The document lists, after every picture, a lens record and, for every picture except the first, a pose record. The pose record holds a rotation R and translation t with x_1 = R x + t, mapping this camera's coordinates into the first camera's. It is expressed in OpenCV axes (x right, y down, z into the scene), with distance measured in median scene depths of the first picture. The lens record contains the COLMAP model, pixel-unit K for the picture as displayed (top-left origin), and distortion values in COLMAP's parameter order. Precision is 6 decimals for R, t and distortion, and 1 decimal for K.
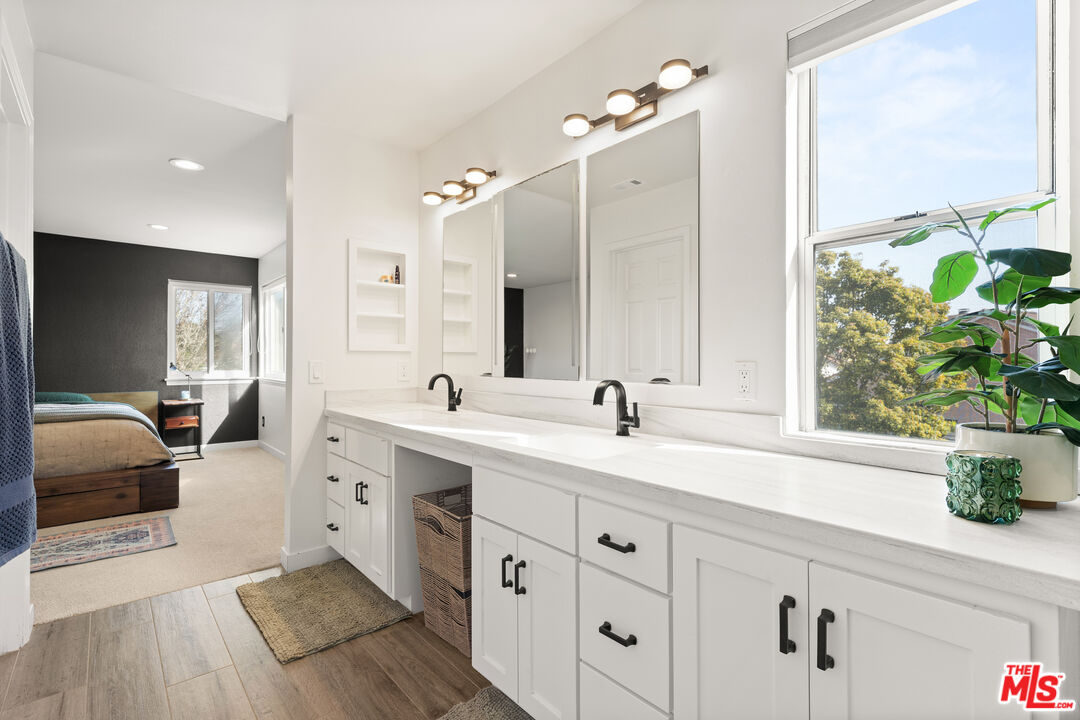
lens RADIAL K [[486.1, 0, 542.3], [0, 486.1, 358.3], [0, 0, 1]] dist [-0.002503, 0.000042]
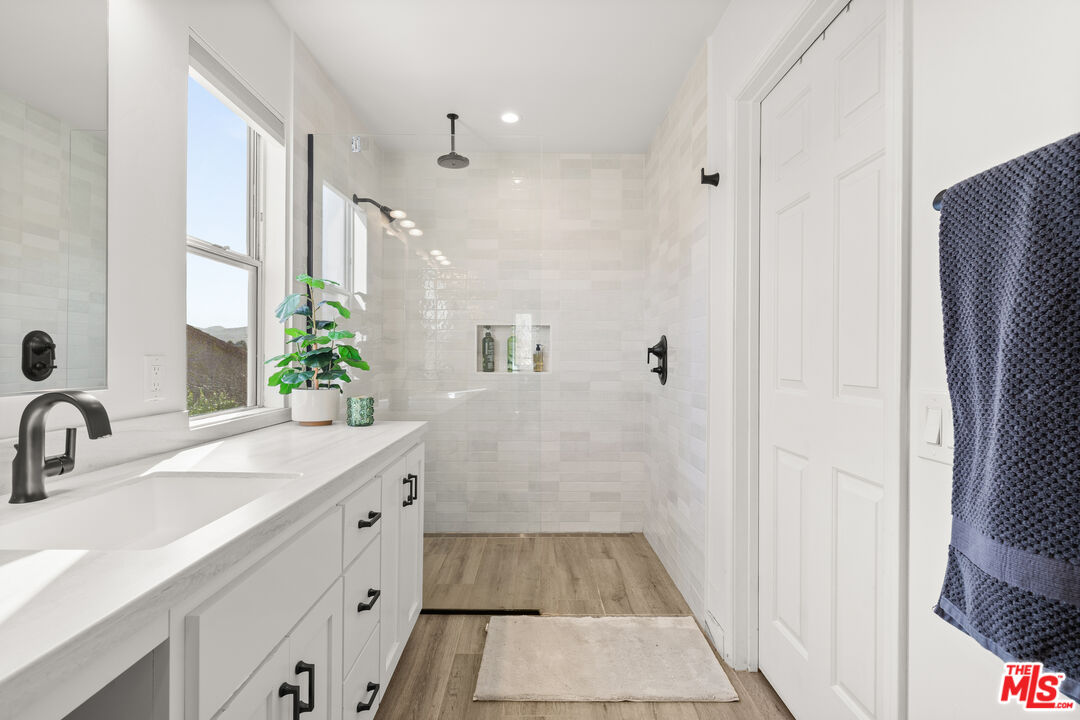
lens RADIAL K [[486.1, 0, 540.4], [0, 486.1, 356.9], [0, 0, 1]] dist [-0.002503, 0.000042]
pose [[-0.753589, -0.007304, 0.657305, -0.672602], [-0.006775, 0.999971, 0.003345, 0.001839], [-0.657311, -0.001932, -0.753617, 1.208295]]
